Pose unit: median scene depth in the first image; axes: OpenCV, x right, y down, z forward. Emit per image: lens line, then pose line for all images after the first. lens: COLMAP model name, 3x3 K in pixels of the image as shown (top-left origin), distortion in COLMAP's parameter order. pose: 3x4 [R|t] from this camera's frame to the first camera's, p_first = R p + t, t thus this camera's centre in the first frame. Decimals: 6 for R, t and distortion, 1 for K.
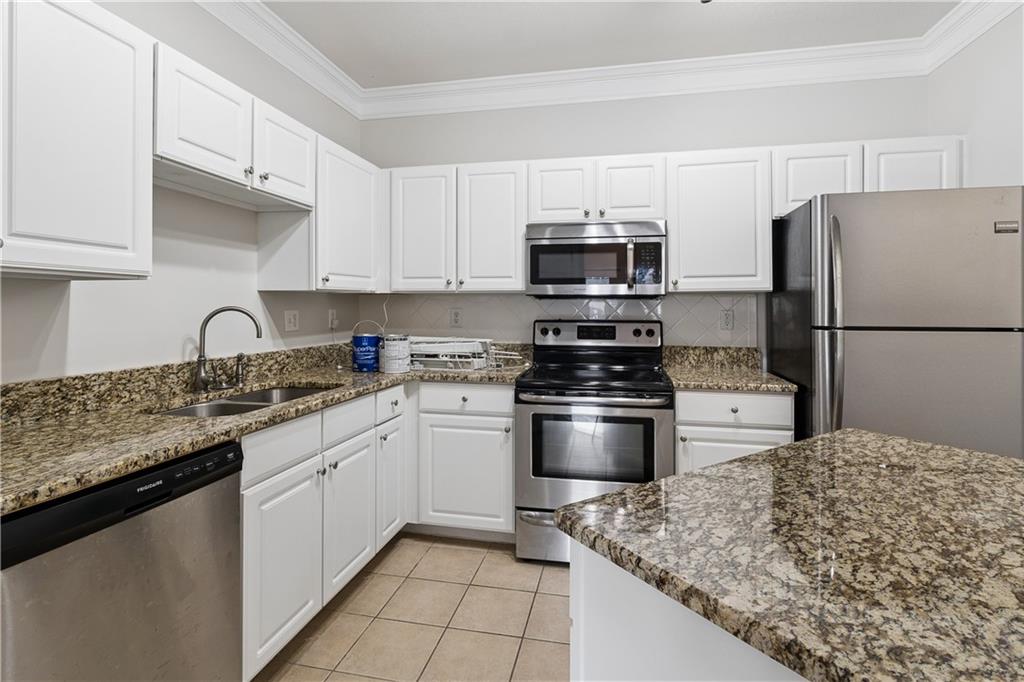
lens RADIAL K [[496.6, 0, 523.0], [0, 496.6, 302.3], [0, 0, 1]] dist [0.001138, -0.000324]
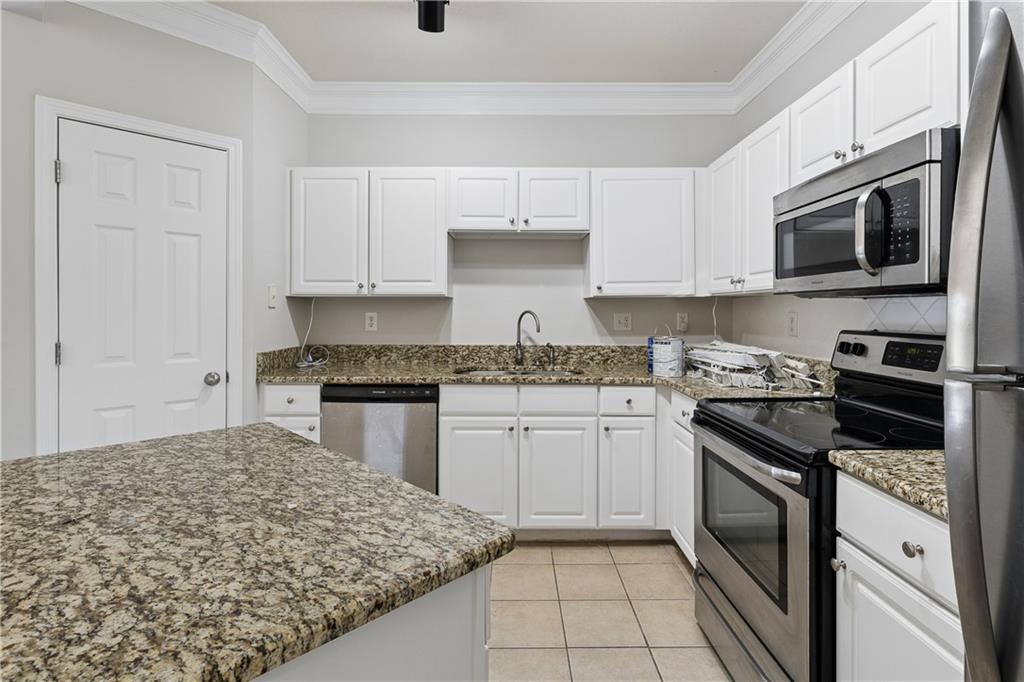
lens RADIAL K [[496.6, 0, 516.1], [0, 496.6, 310.8], [0, 0, 1]] dist [0.001138, -0.000324]
pose [[0.209338, -0.000919, -0.977843, 0.762385], [0.009217, 0.999957, 0.001033, 0.006589], [0.977800, -0.009229, 0.209338, 0.569742]]
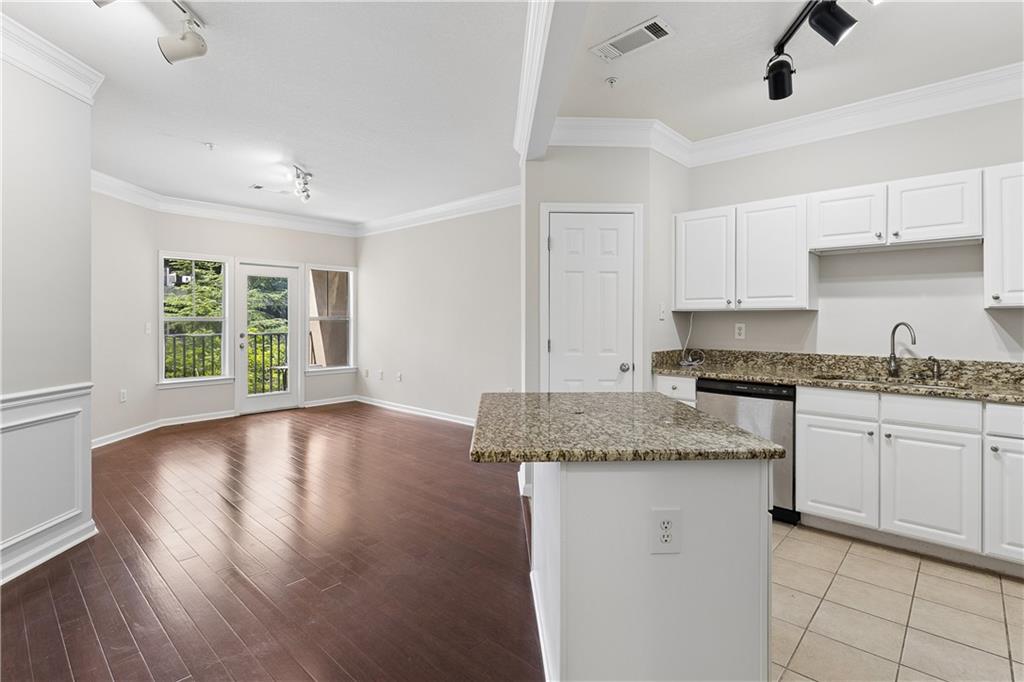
lens RADIAL K [[496.6, 0, 522.5], [0, 496.6, 319.7], [0, 0, 1]] dist [0.001138, -0.000324]
pose [[-0.502695, -0.004742, -0.864451, 1.111176], [0.005662, 0.999945, -0.008778, 0.006486], [0.864445, -0.009307, -0.502640, 0.668895]]
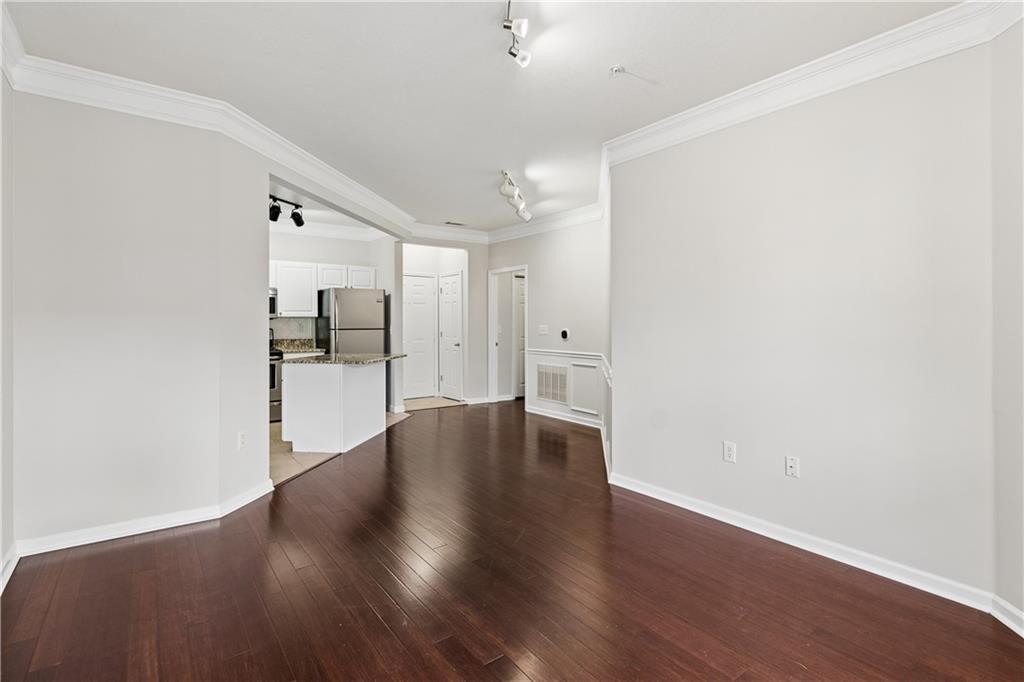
lens RADIAL K [[496.6, 0, 521.0], [0, 496.6, 323.0], [0, 0, 1]] dist [0.001138, -0.000324]
pose [[0.659454, -0.006114, 0.751720, -0.882155], [-0.005904, 0.999894, 0.013311, -0.034105], [-0.751722, -0.013216, 0.659348, -1.778751]]
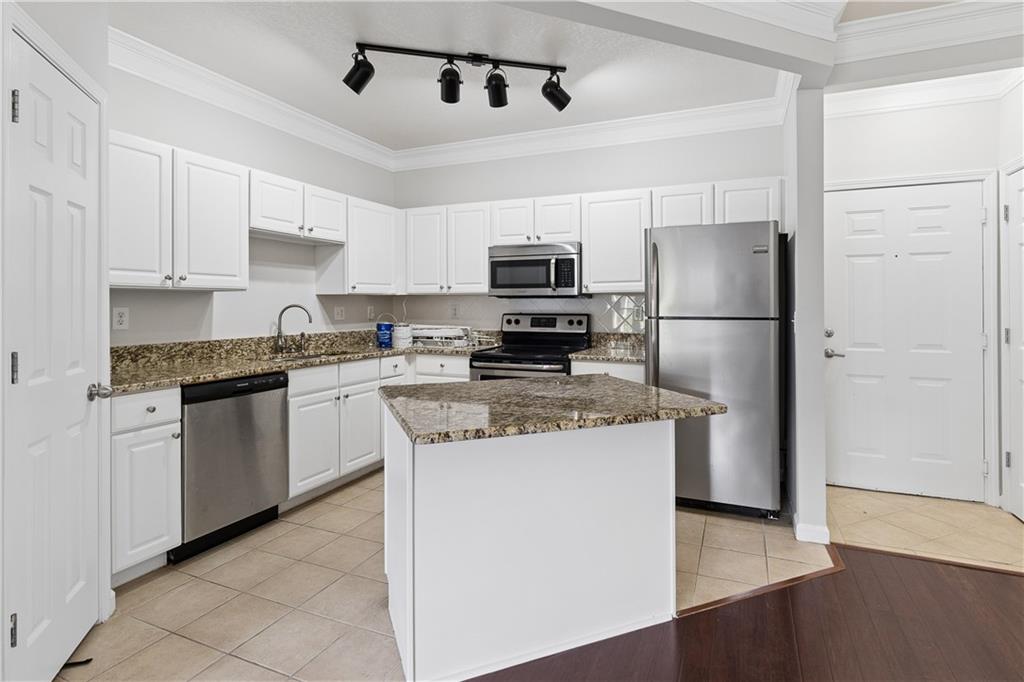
lens RADIAL K [[496.6, 0, 525.2], [0, 496.6, 302.9], [0, 0, 1]] dist [0.001138, -0.000324]
pose [[0.981259, -0.003784, -0.192654, 0.466029], [0.005074, 0.999968, 0.006202, -0.003490], [0.192624, -0.007064, 0.981247, -0.474942]]
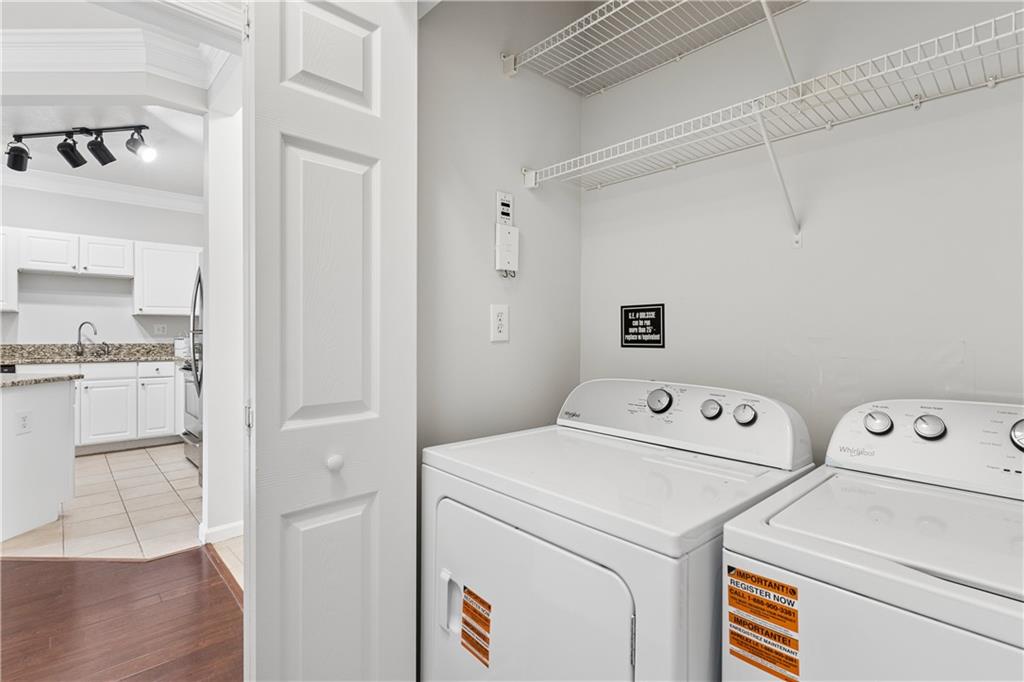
lens RADIAL K [[496.6, 0, 518.7], [0, 496.6, 336.9], [0, 0, 1]] dist [0.001138, -0.000324]
pose [[0.815138, 0.012028, -0.579142, 2.213052], [0.000154, 0.999780, 0.020980, 0.028641], [0.579267, -0.017191, 0.814956, 0.214040]]
